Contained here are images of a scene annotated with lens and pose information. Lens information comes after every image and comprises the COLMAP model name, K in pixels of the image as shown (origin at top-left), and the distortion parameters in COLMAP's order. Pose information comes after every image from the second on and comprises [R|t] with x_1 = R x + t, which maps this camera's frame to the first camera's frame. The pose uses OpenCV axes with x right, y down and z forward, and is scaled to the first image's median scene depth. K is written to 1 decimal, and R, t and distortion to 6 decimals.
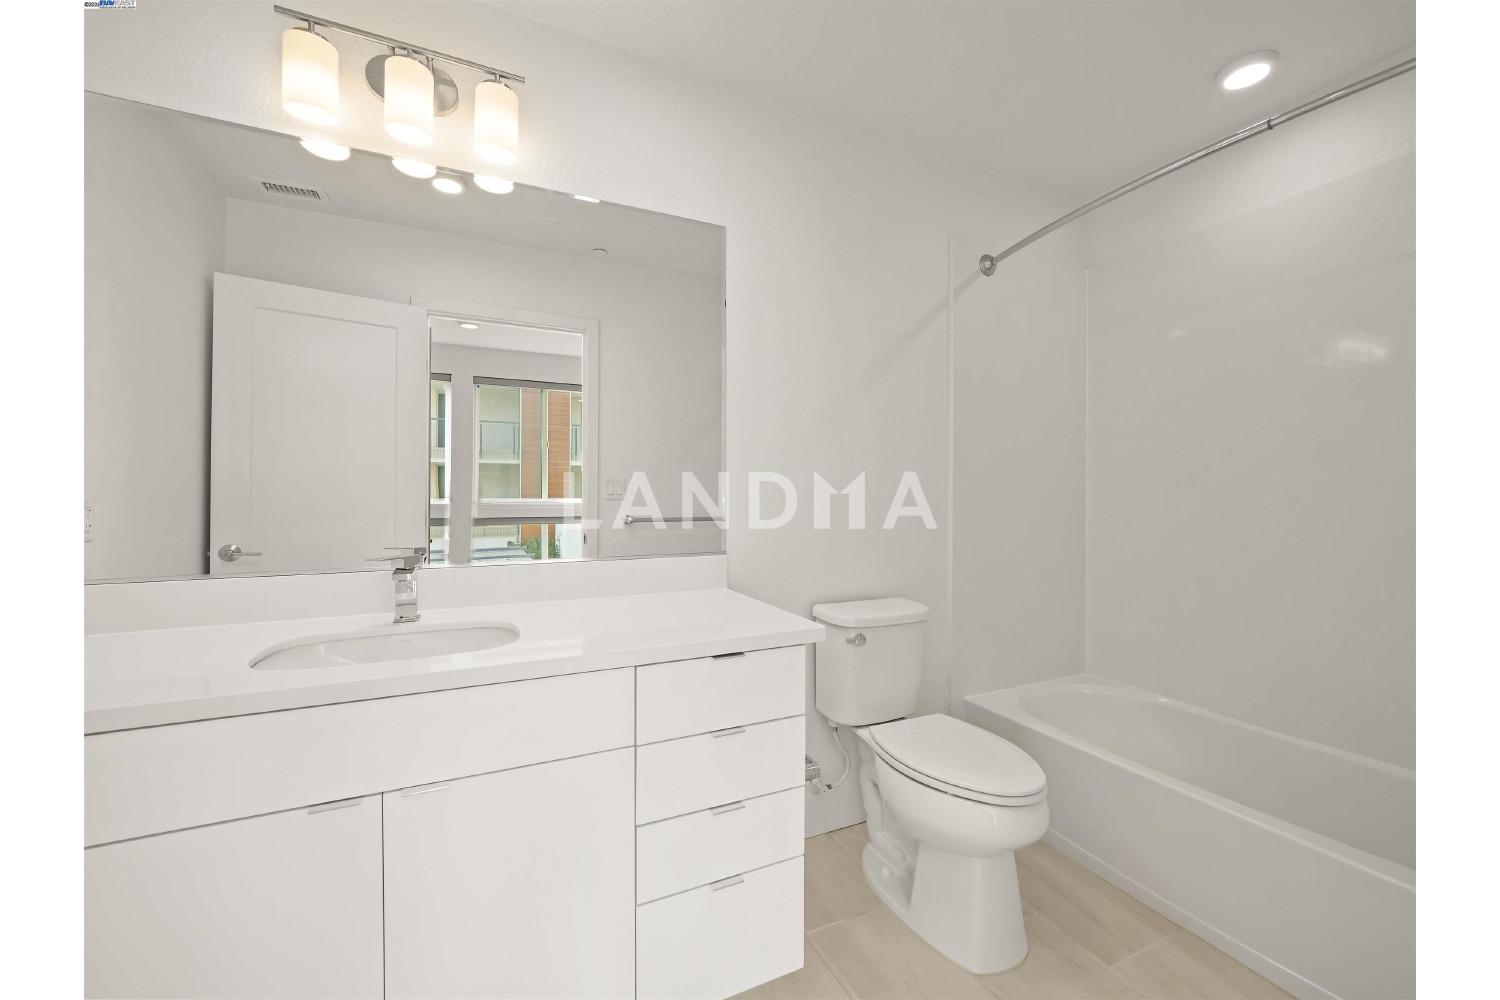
lens RADIAL K [[590.9, 0, 724.9], [0, 590.9, 492.8], [0, 0, 1]] dist [0.000479, -0.000035]
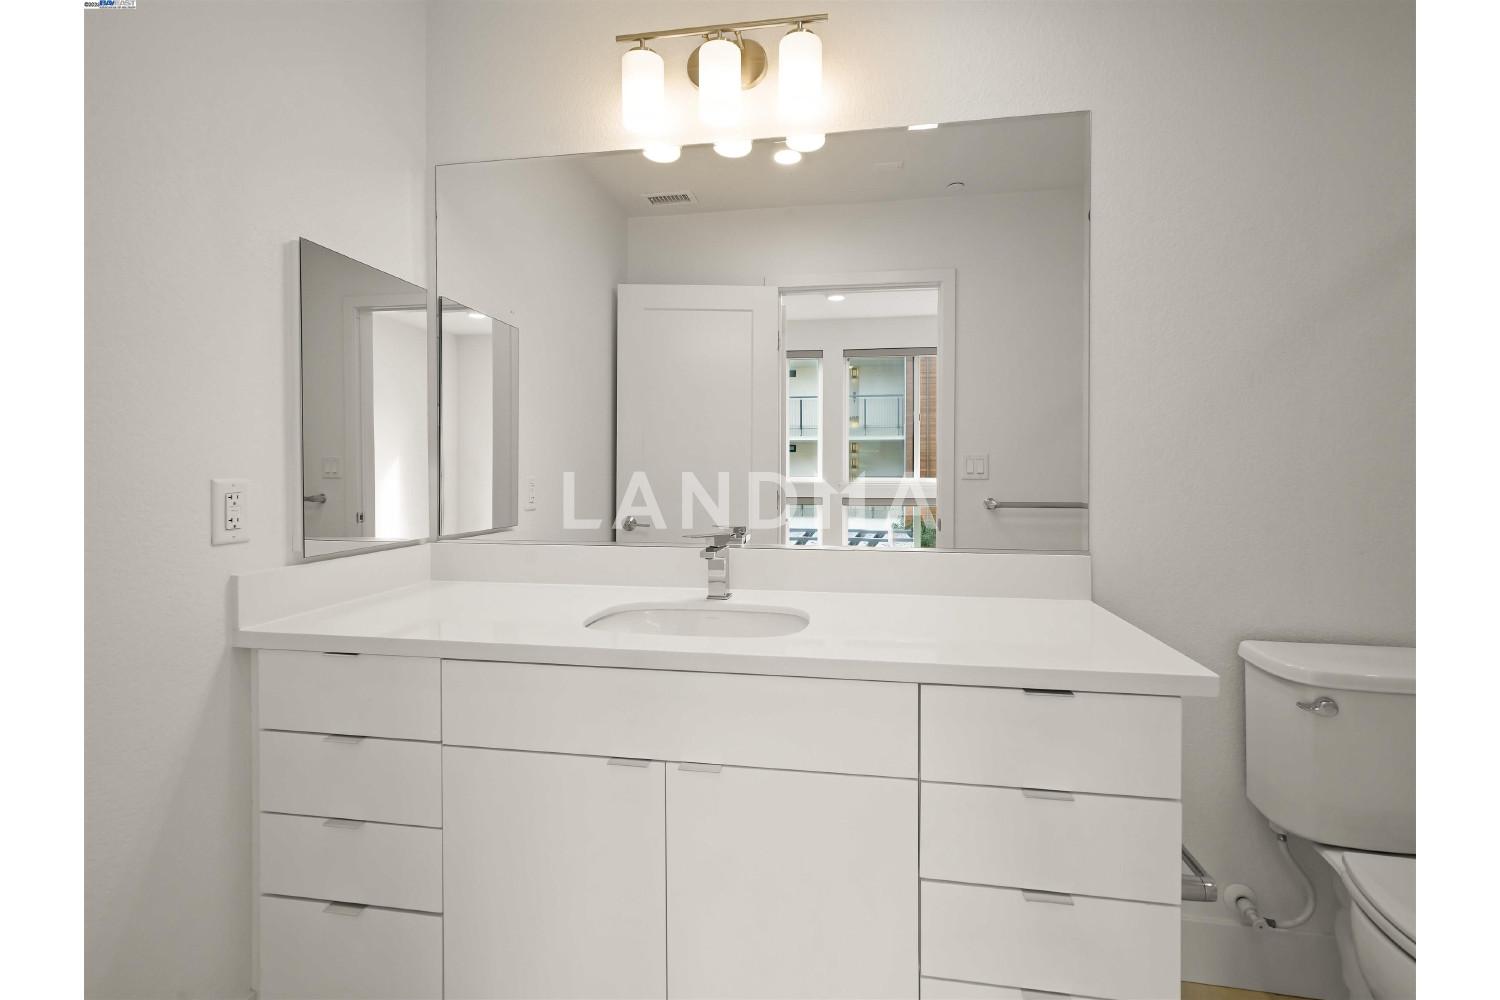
lens RADIAL K [[659.3, 0, 749.5], [0, 659.3, 476.9], [0, 0, 1]] dist [0.014196, -0.000452]
pose [[0.827521, 0.003543, -0.561424, 0.120626], [0.001422, 0.999964, 0.008407, -0.001409], [0.561433, -0.007755, 0.827486, 0.076396]]
